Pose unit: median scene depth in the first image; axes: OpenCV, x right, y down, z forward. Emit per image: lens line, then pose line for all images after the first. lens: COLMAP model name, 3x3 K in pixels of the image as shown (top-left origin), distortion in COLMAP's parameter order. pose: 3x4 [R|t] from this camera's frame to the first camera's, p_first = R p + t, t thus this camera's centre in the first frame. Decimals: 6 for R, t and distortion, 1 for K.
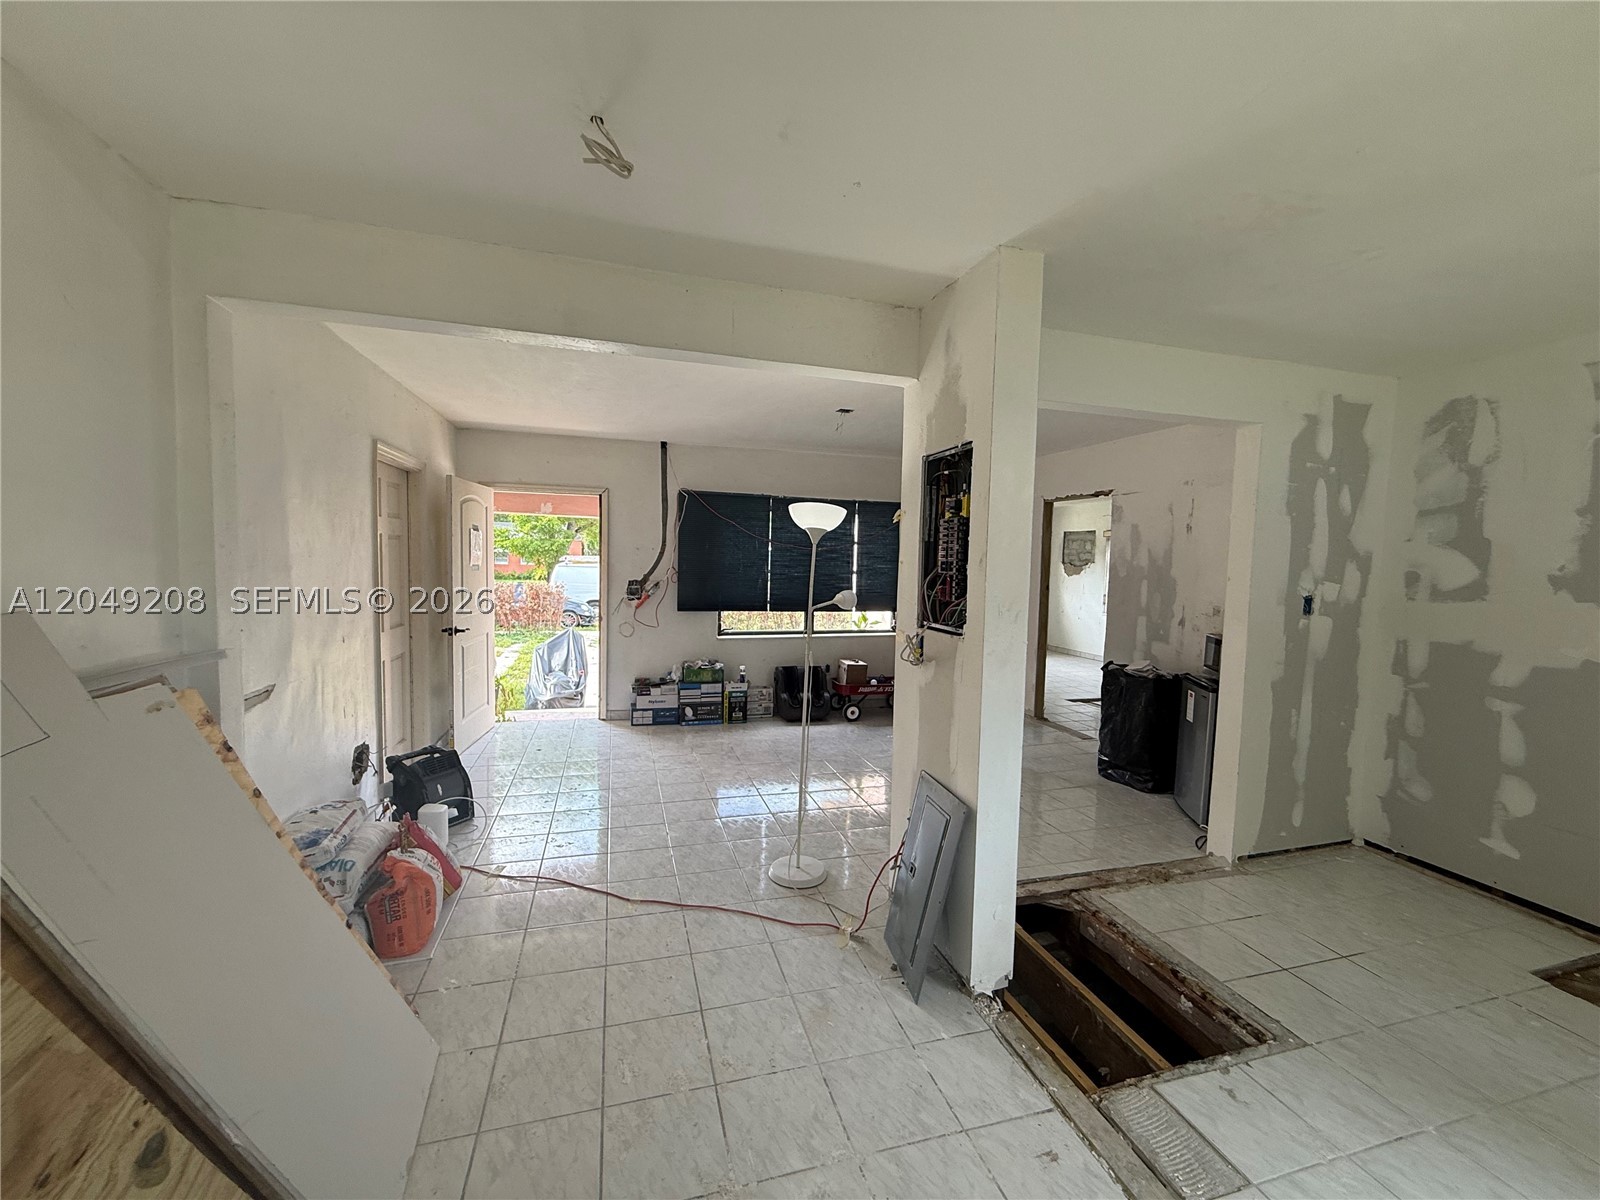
lens RADIAL K [[638.8, 0, 795.7], [0, 638.8, 604.4], [0, 0, 1]] dist [-0.001247, 0.000321]
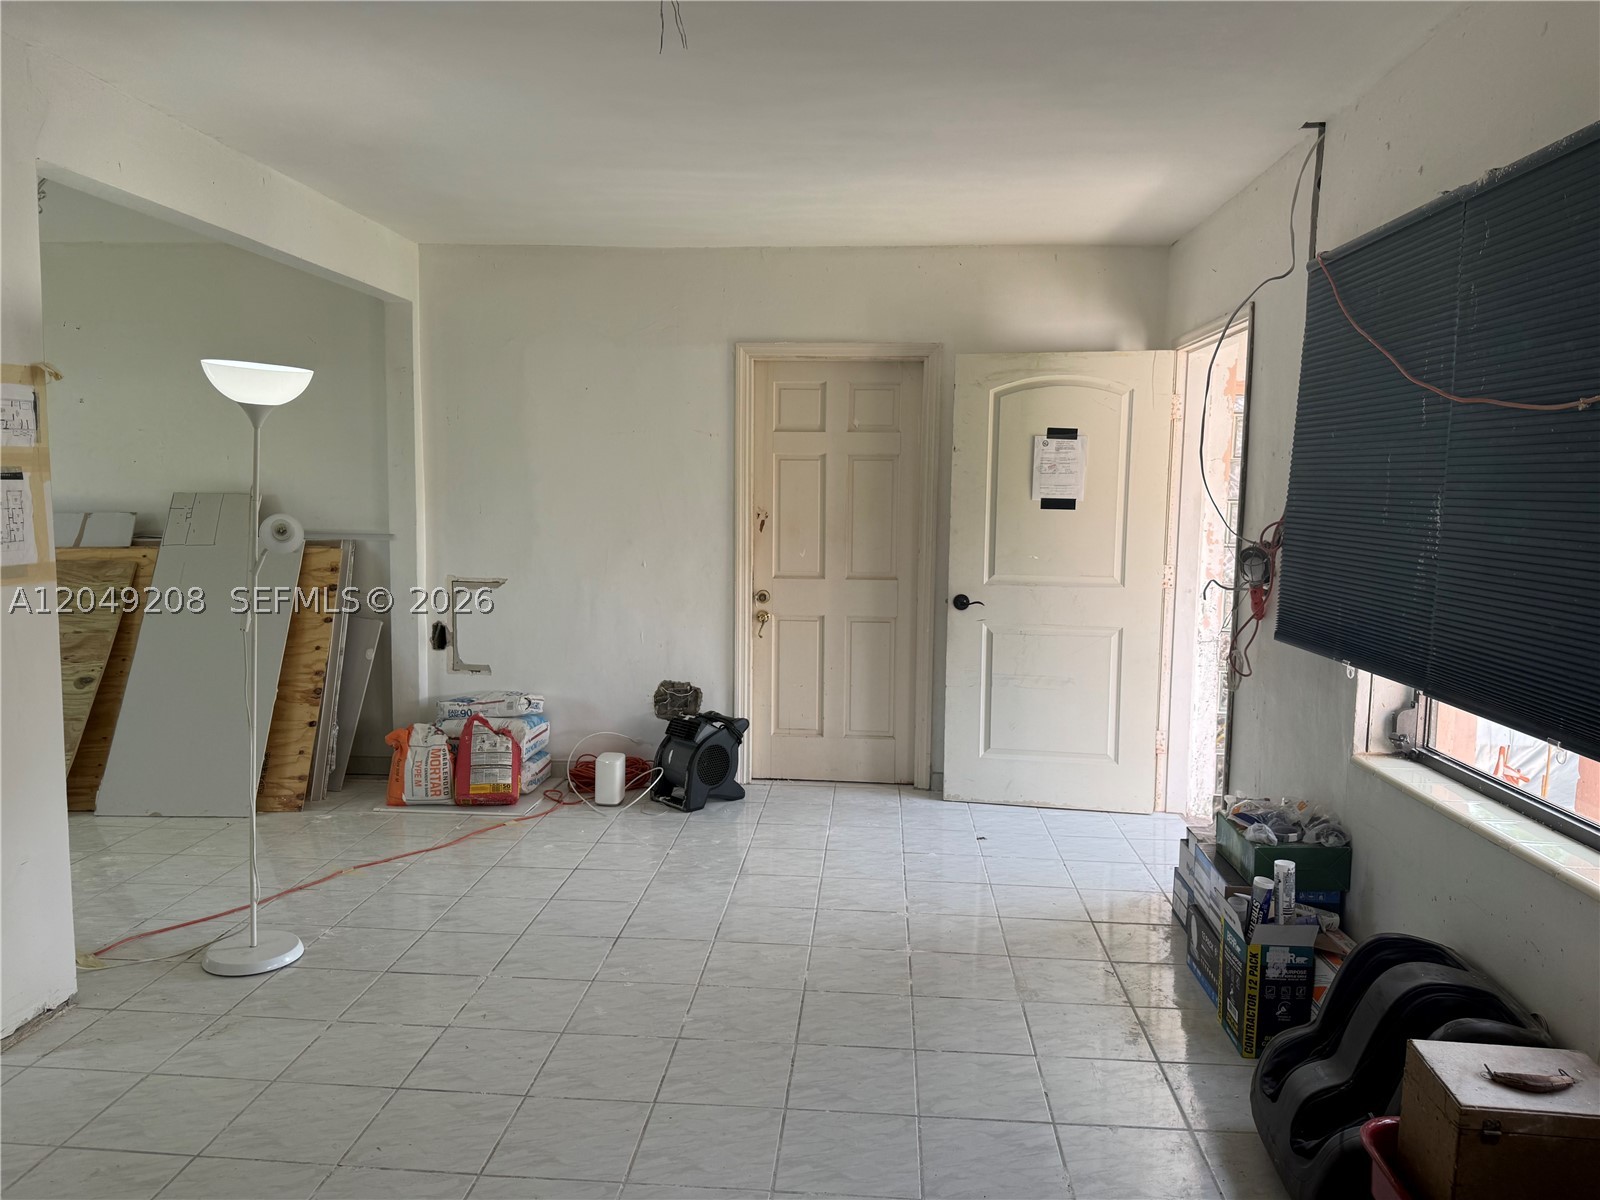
lens RADIAL K [[1124.1, 0, 799.3], [0, 1124.1, 605.5], [0, 0, 1]] dist [0.104540, -0.138675]
pose [[-0.342834, 0.069670, -0.936809, 0.908223], [-0.090889, 0.990107, 0.106895, -0.096601], [0.934989, 0.121793, -0.333110, 1.953508]]
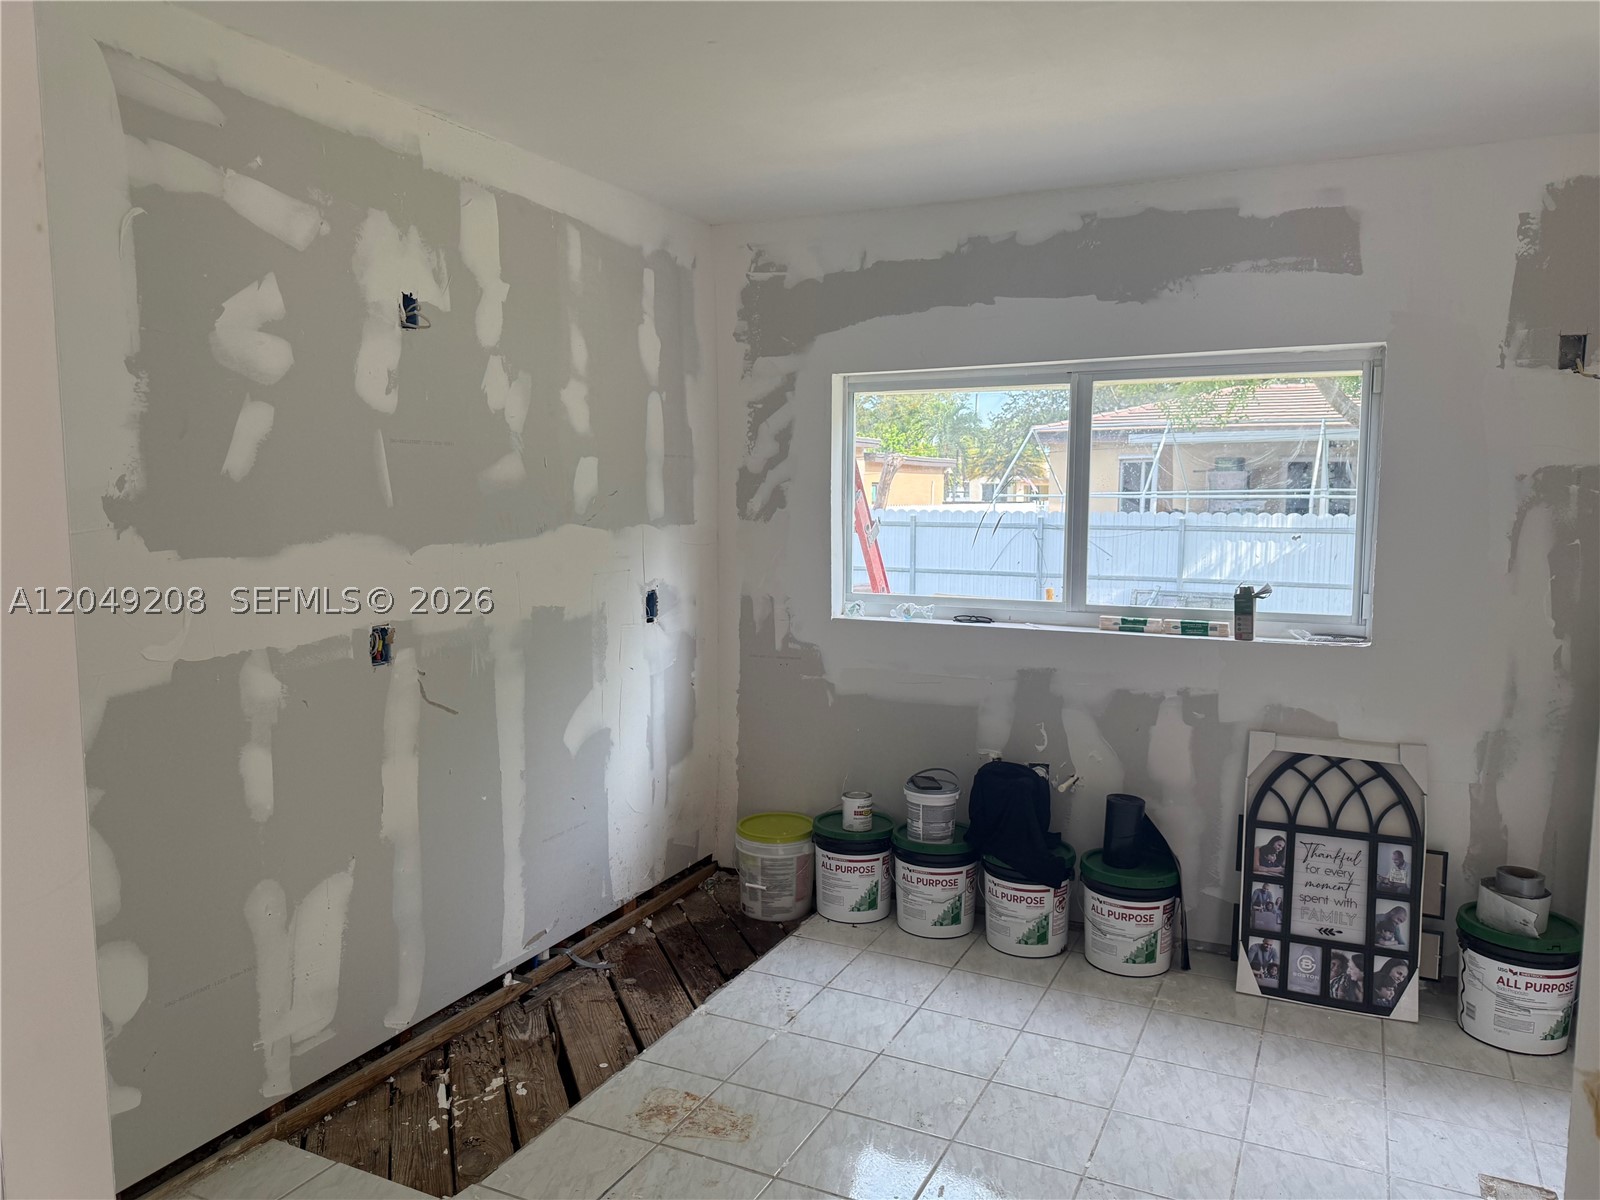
lens RADIAL K [[1124.1, 0, 811.2], [0, 1124.1, 611.7], [0, 0, 1]] dist [0.104540, -0.138675]
pose [[-0.750353, -0.097295, 0.653838, 0.245841], [0.024924, 0.984242, 0.175064, -0.091944], [-0.660568, 0.147656, -0.736103, 1.235244]]
